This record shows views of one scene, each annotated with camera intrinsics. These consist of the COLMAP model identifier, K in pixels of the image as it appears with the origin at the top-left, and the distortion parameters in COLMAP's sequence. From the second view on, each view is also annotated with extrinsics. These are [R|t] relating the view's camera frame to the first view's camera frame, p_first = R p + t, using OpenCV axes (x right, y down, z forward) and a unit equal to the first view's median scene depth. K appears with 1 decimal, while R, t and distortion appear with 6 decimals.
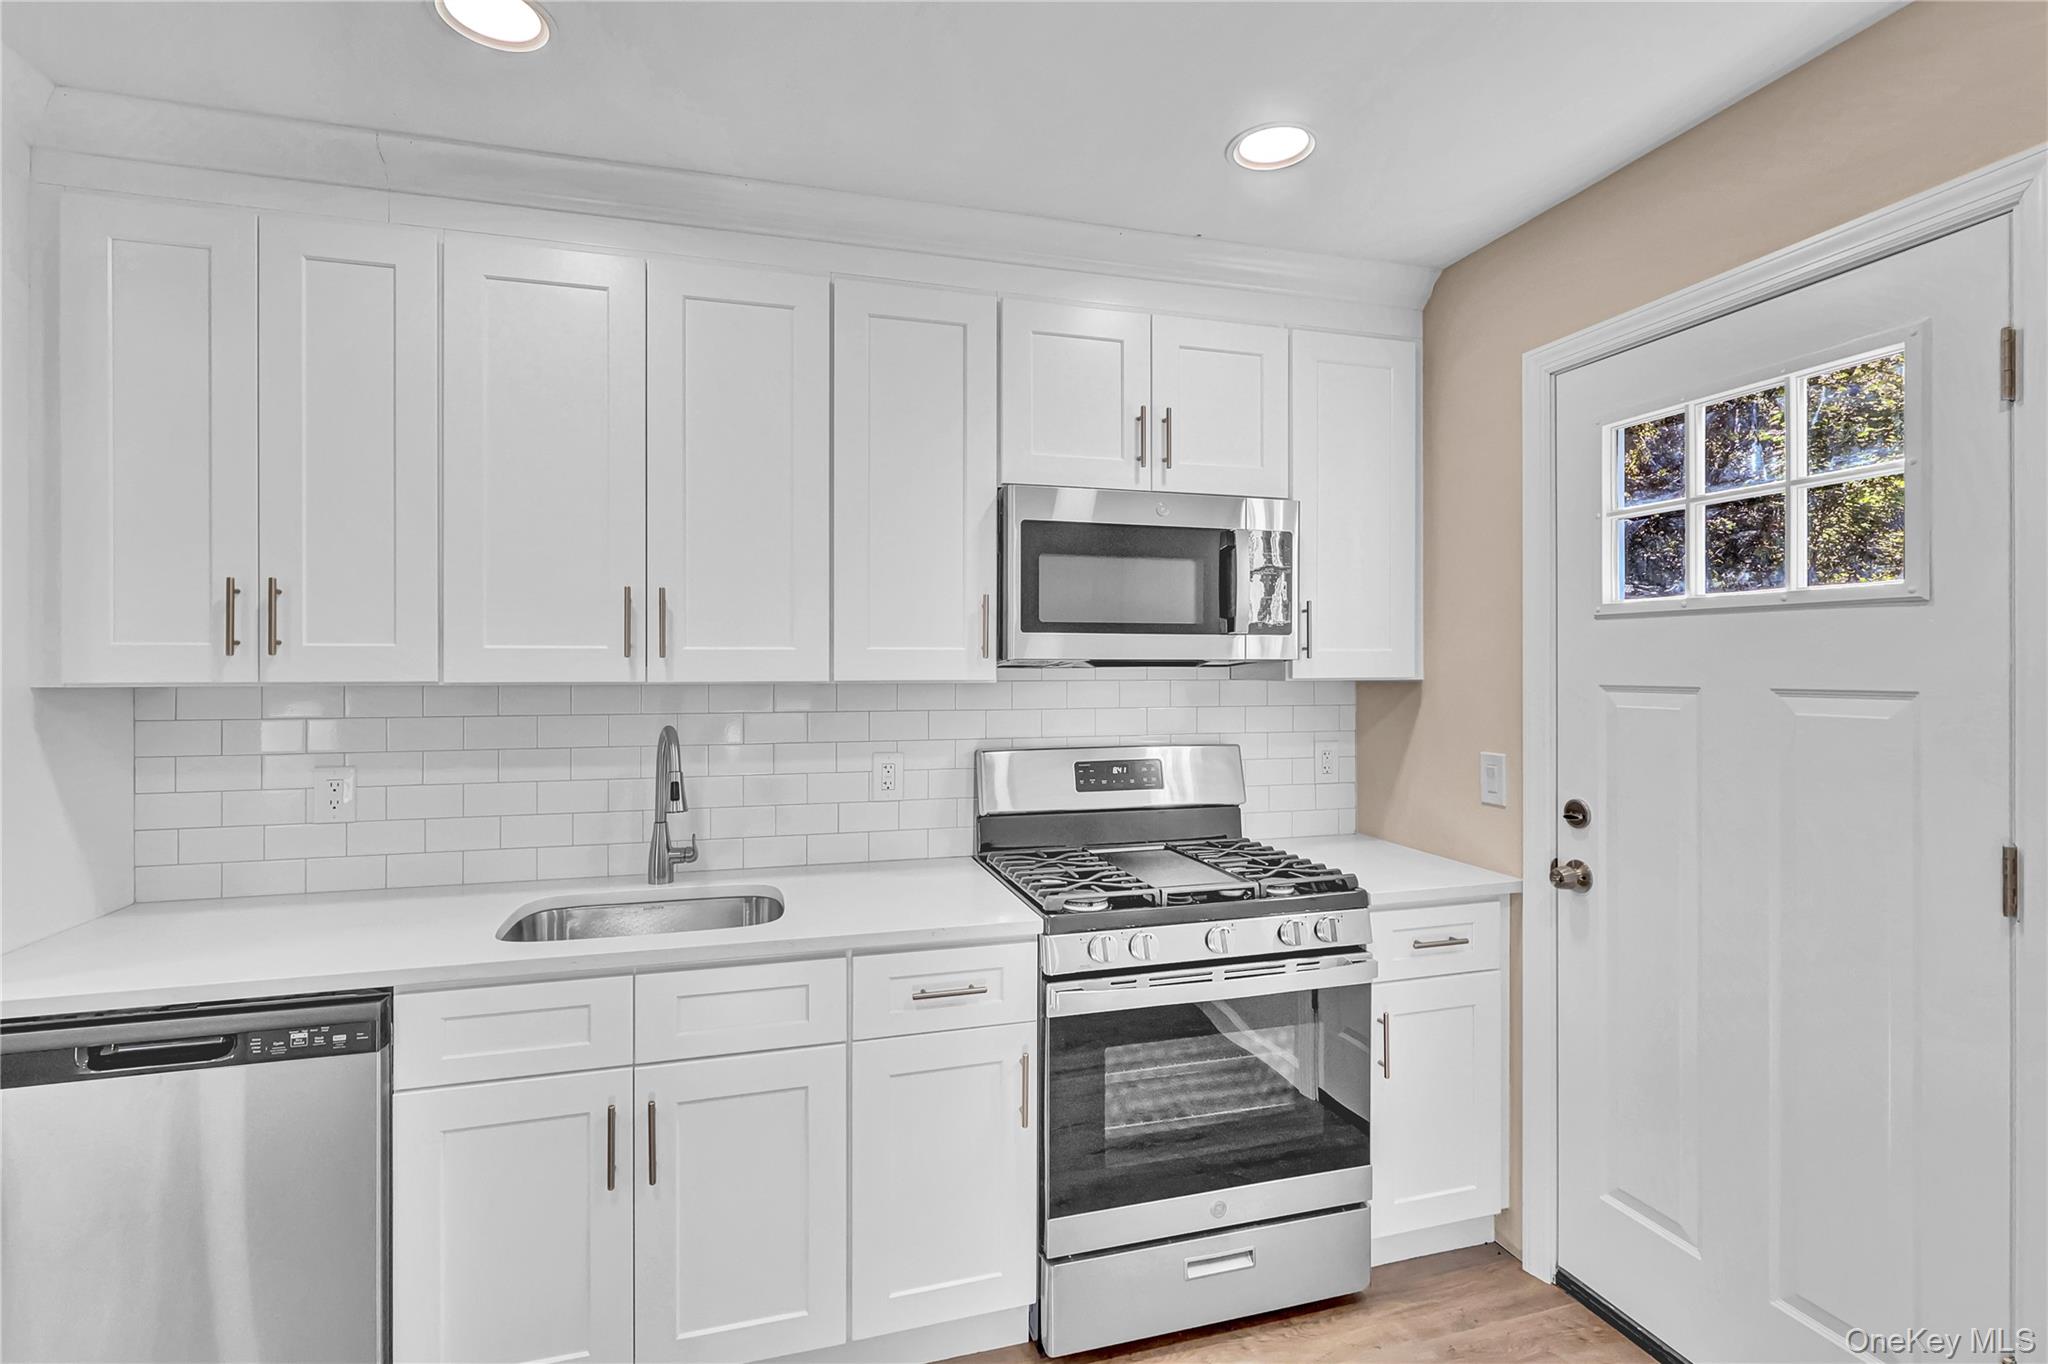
lens RADIAL K [[967.9, 0, 1018.6], [0, 967.9, 673.8], [0, 0, 1]] dist [0.000714, -0.000143]
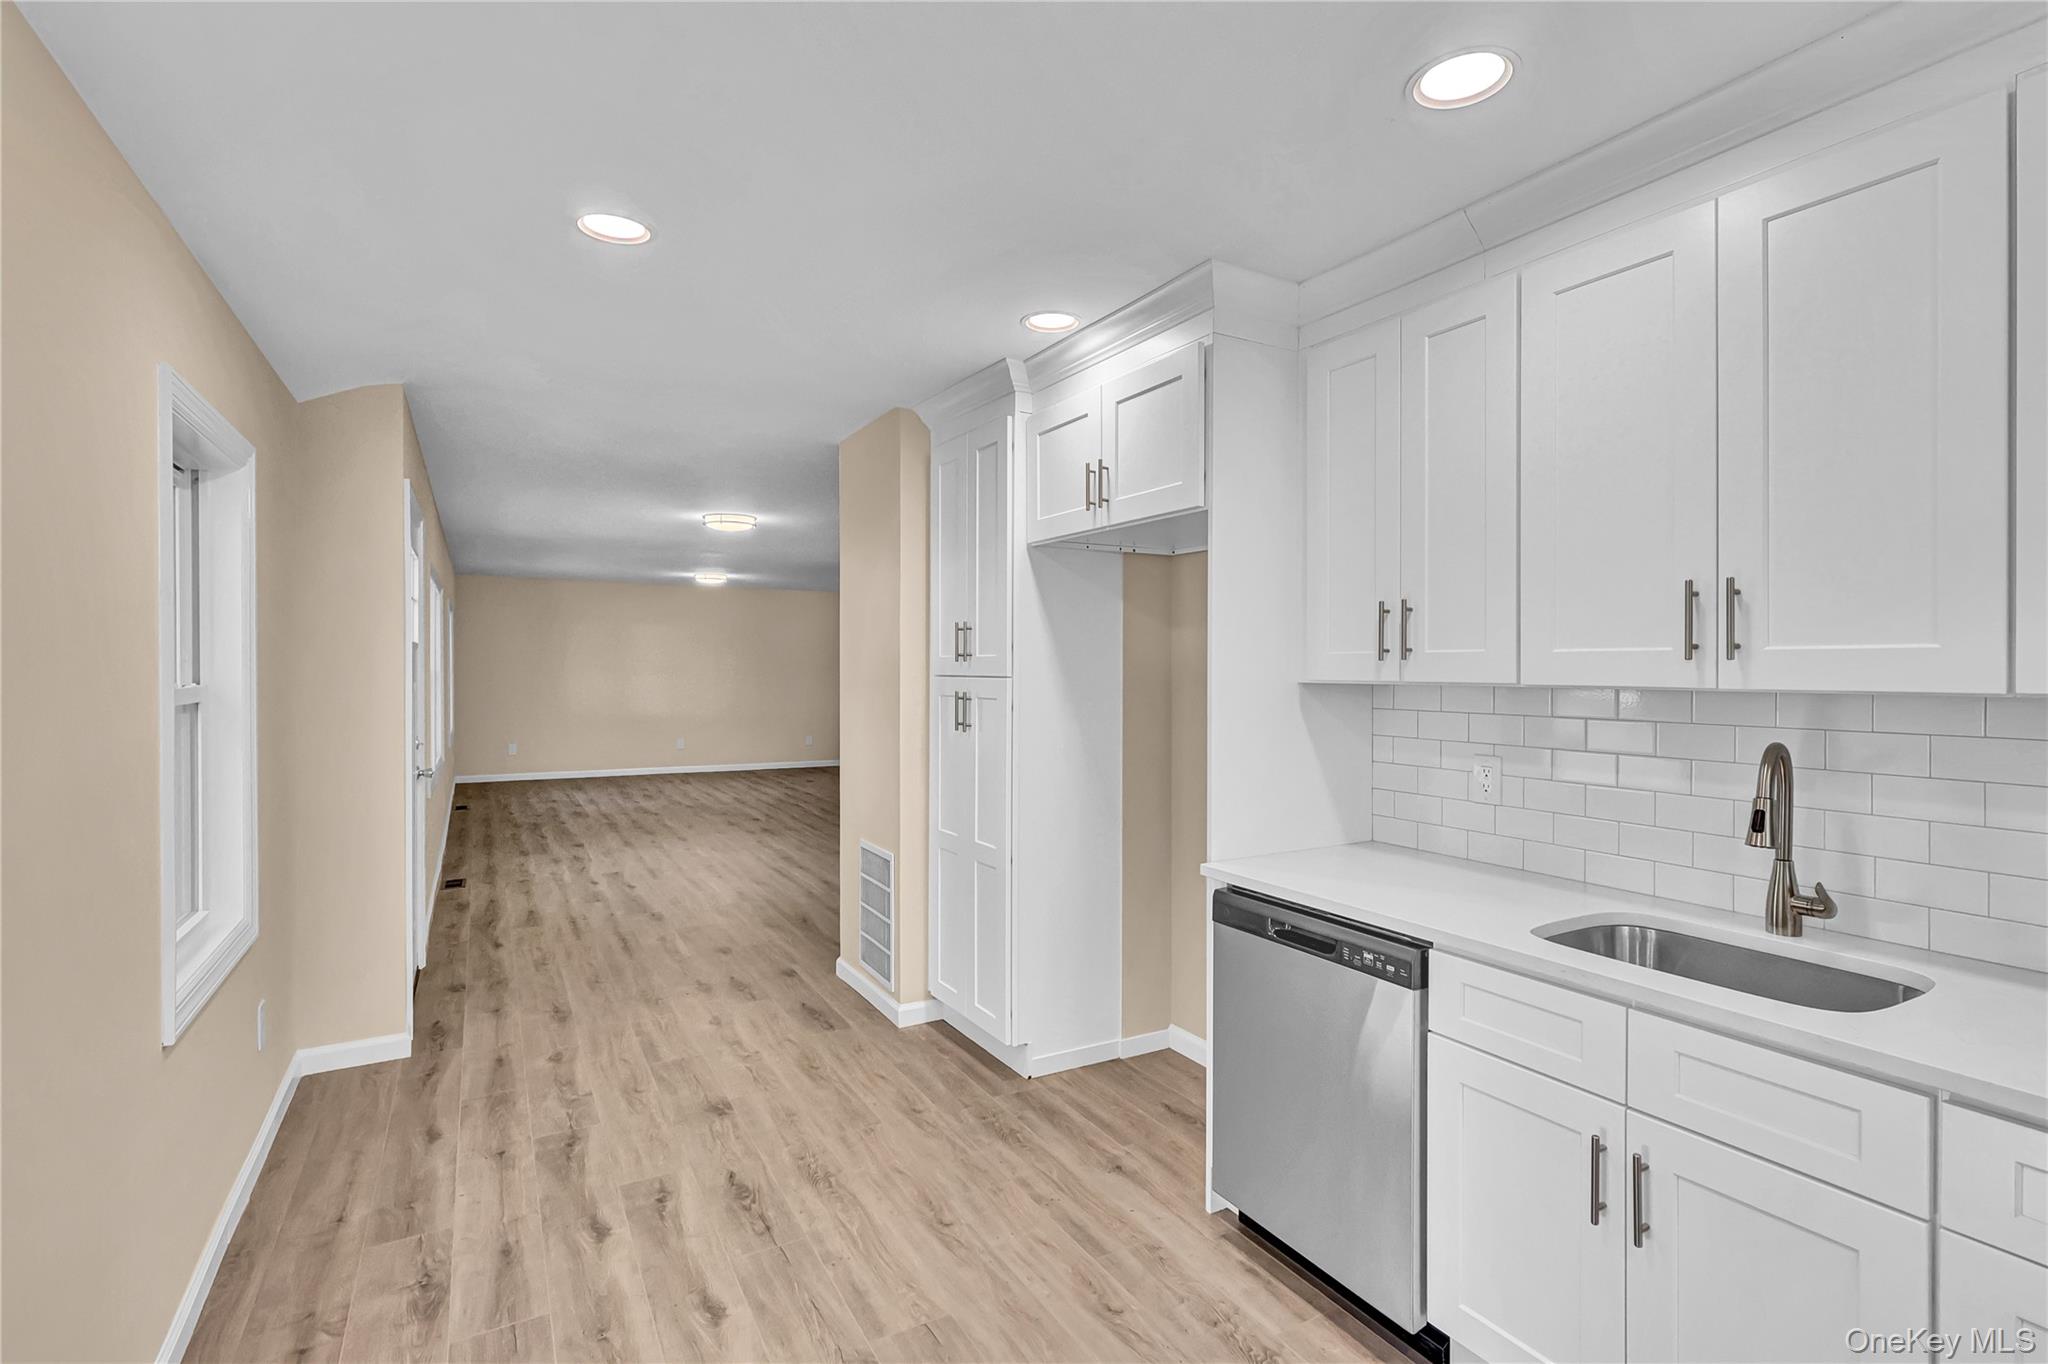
lens RADIAL K [[967.9, 0, 1025.1], [0, 967.9, 669.8], [0, 0, 1]] dist [0.000714, -0.000143]
pose [[0.225657, 0.003512, -0.974201, 0.319784], [-0.012435, 0.999922, 0.000724, -0.000834], [0.974128, 0.011951, 0.225683, 0.209743]]
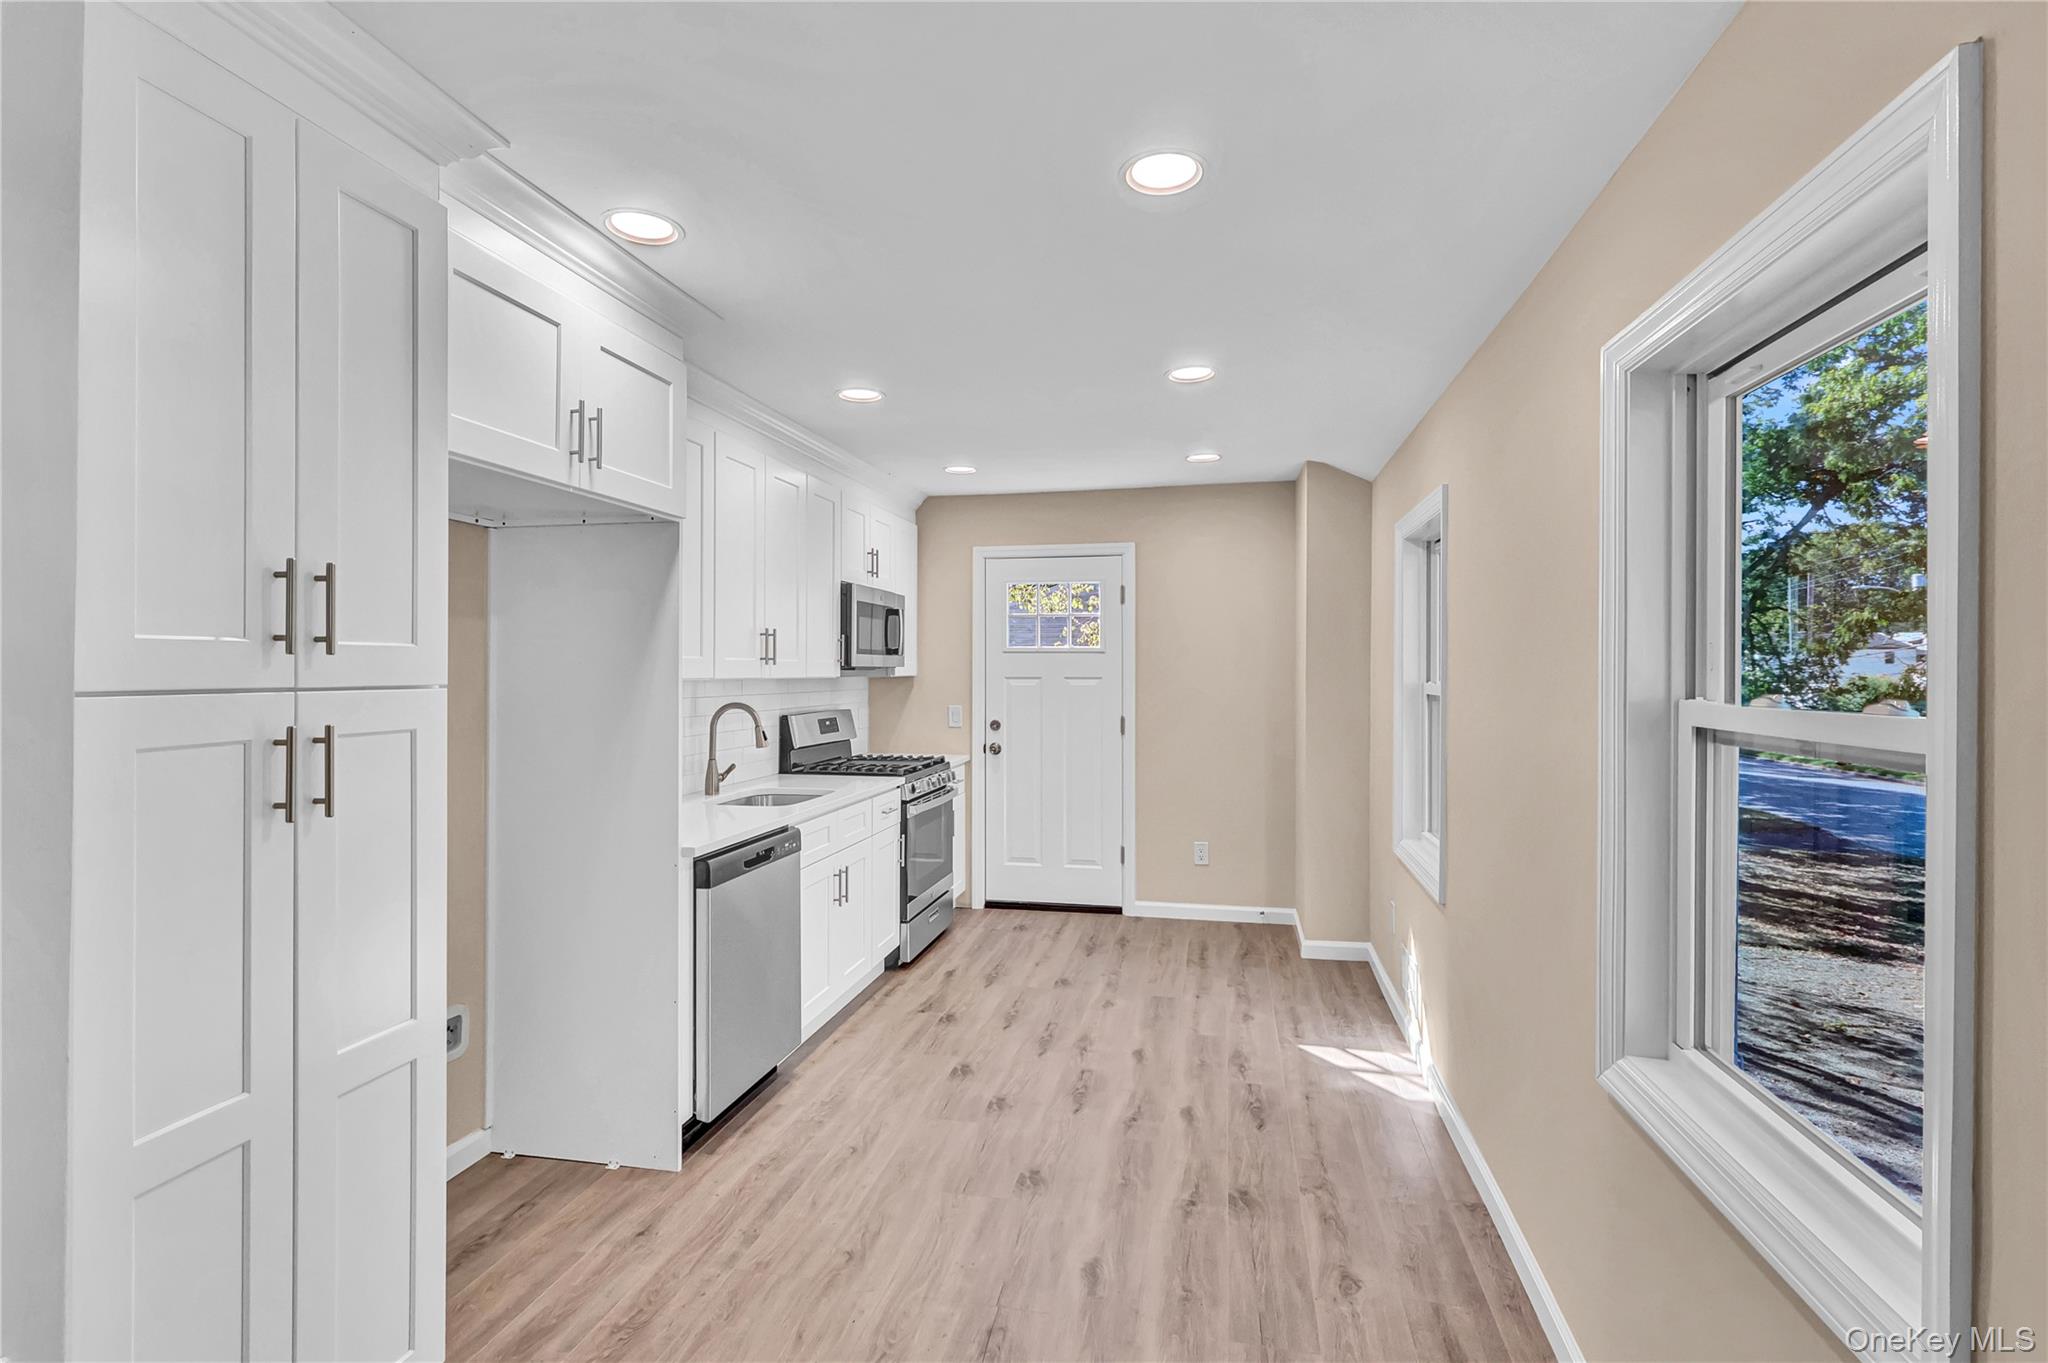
lens RADIAL K [[967.9, 0, 1028.2], [0, 967.9, 674.6], [0, 0, 1]] dist [0.000714, -0.000143]
pose [[0.469870, -0.003036, 0.882730, -1.950224], [0.004516, 0.999989, 0.001035, 0.002665], [-0.882724, 0.003500, 0.469879, -0.378094]]
